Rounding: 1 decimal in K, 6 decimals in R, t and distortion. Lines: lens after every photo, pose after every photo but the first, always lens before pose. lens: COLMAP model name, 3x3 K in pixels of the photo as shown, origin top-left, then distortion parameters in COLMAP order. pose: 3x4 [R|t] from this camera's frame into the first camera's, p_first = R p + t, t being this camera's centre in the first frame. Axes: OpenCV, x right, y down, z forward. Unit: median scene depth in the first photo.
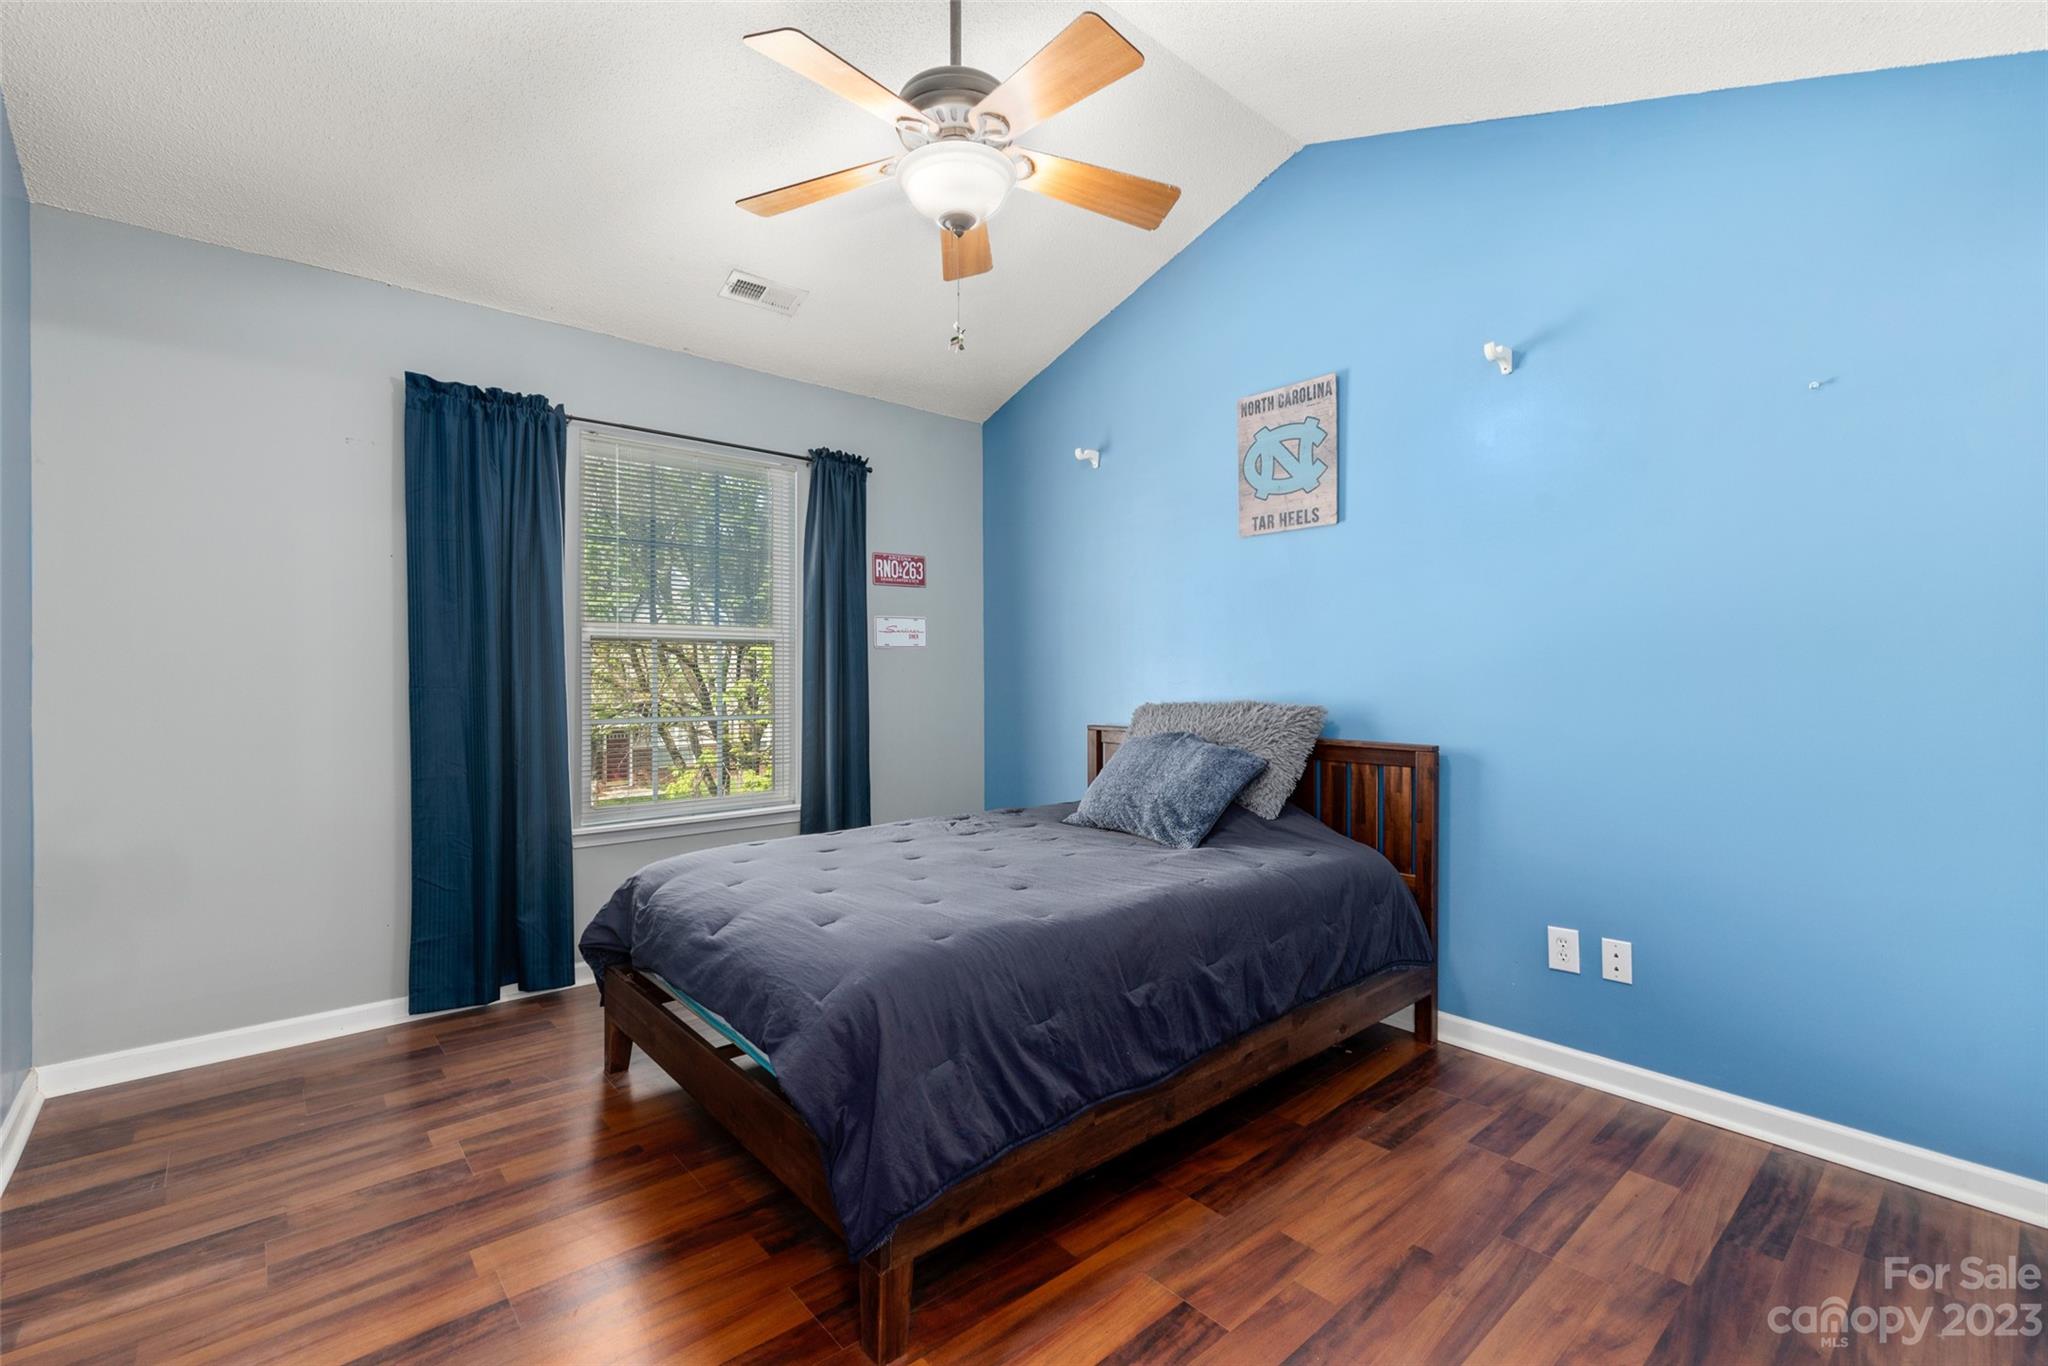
lens RADIAL K [[907.5, 0, 1024.4], [0, 907.5, 681.9], [0, 0, 1]] dist [-0.000234, -0.000209]
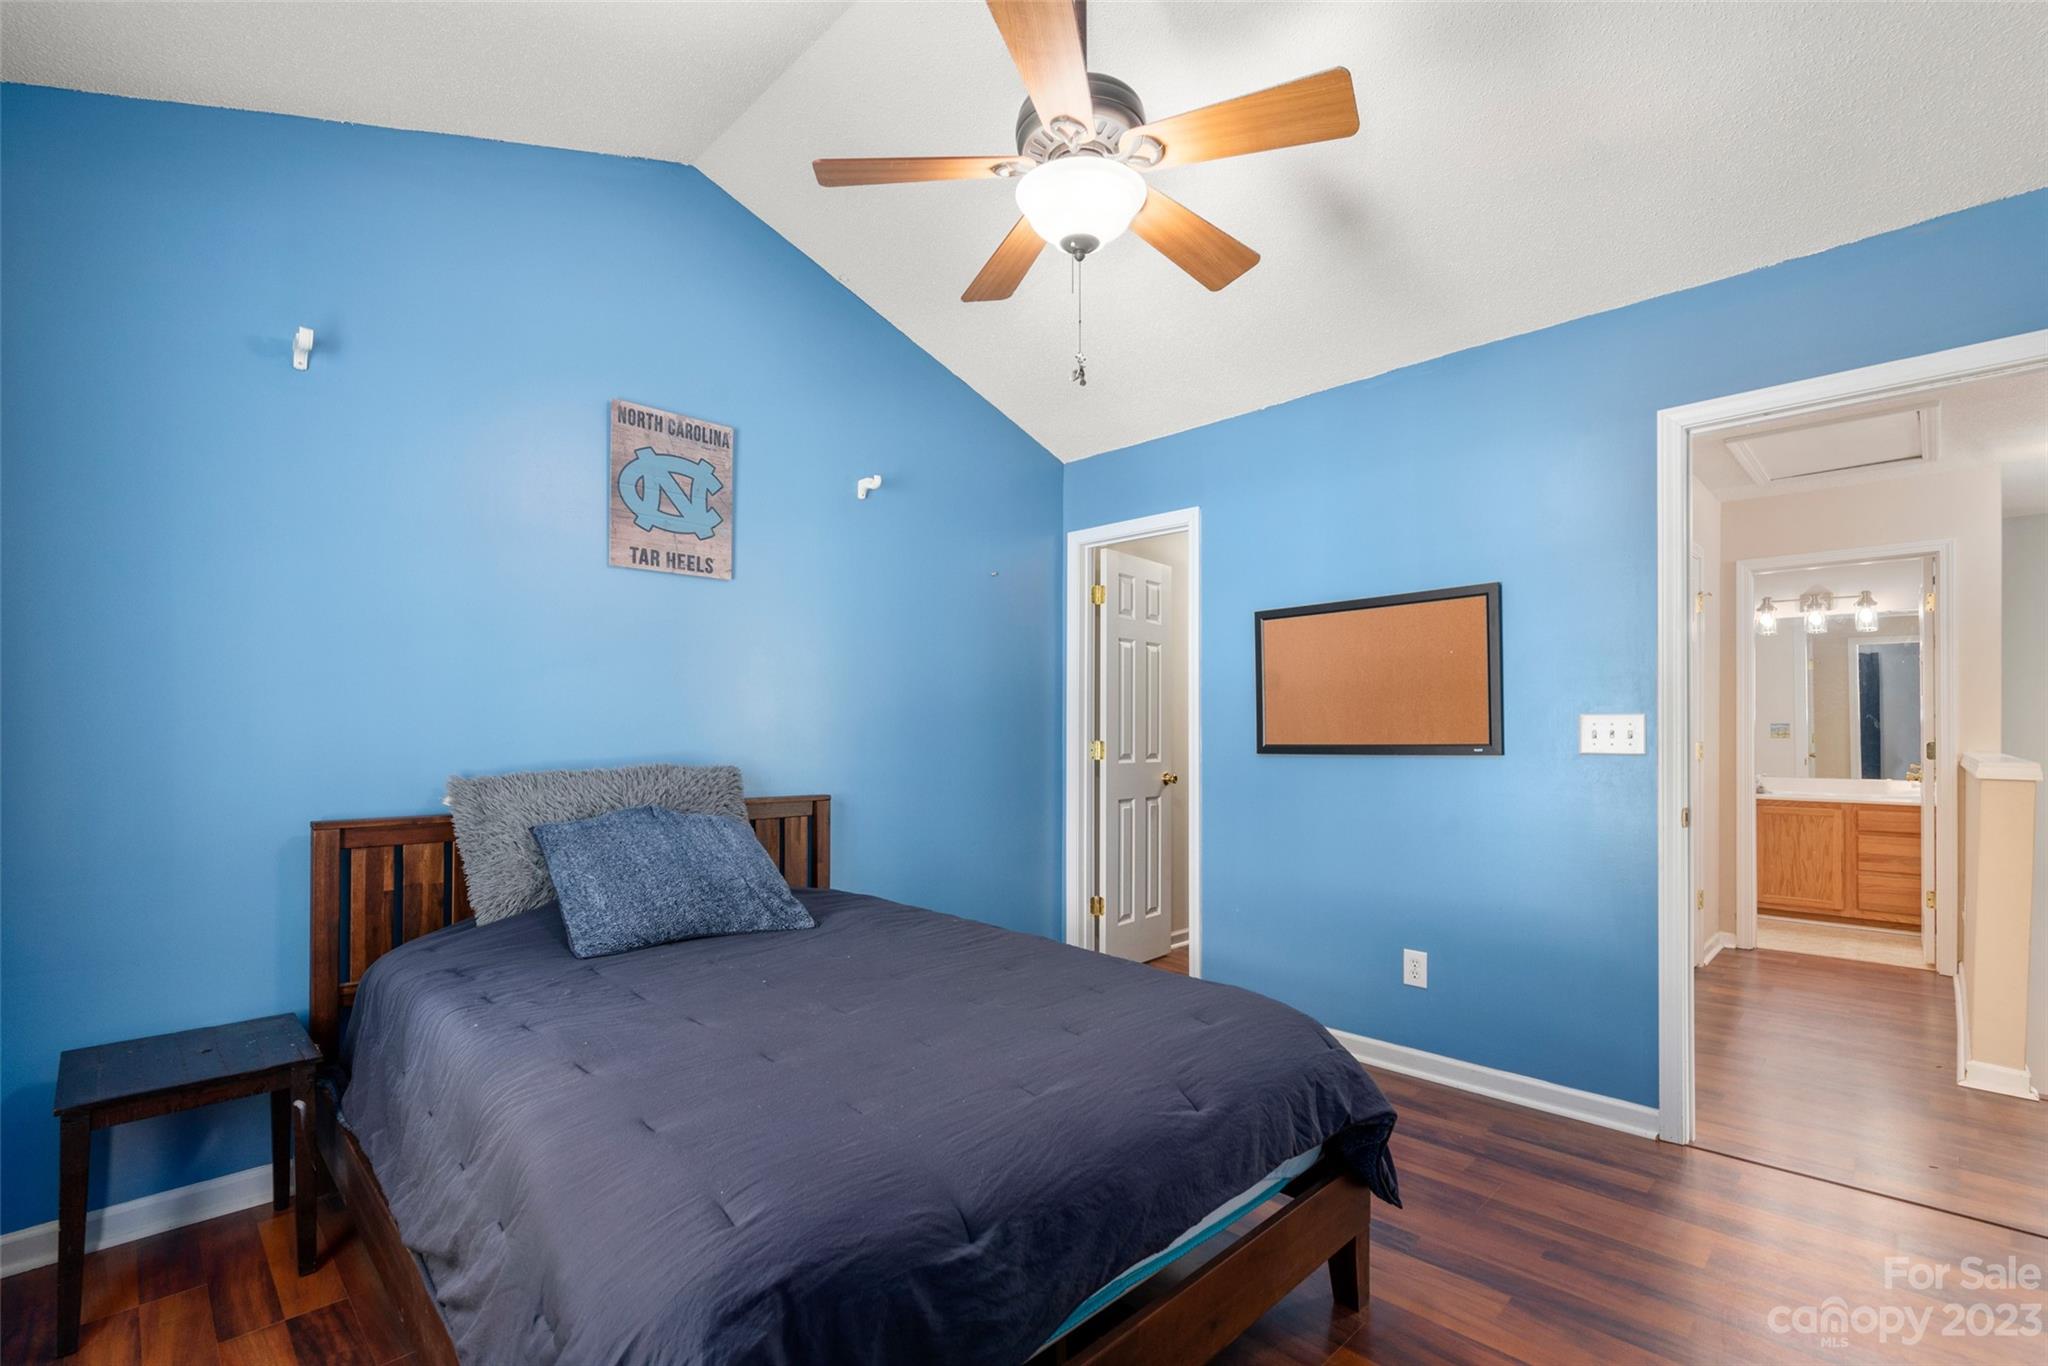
lens RADIAL K [[907.5, 0, 1014.2], [0, 907.5, 726.8], [0, 0, 1]] dist [-0.000234, -0.000209]
pose [[-0.059444, 0.007686, 0.998202, -0.631839], [0.004900, 0.999961, -0.007408, -0.006353], [-0.998220, 0.004451, -0.059479, 0.722964]]
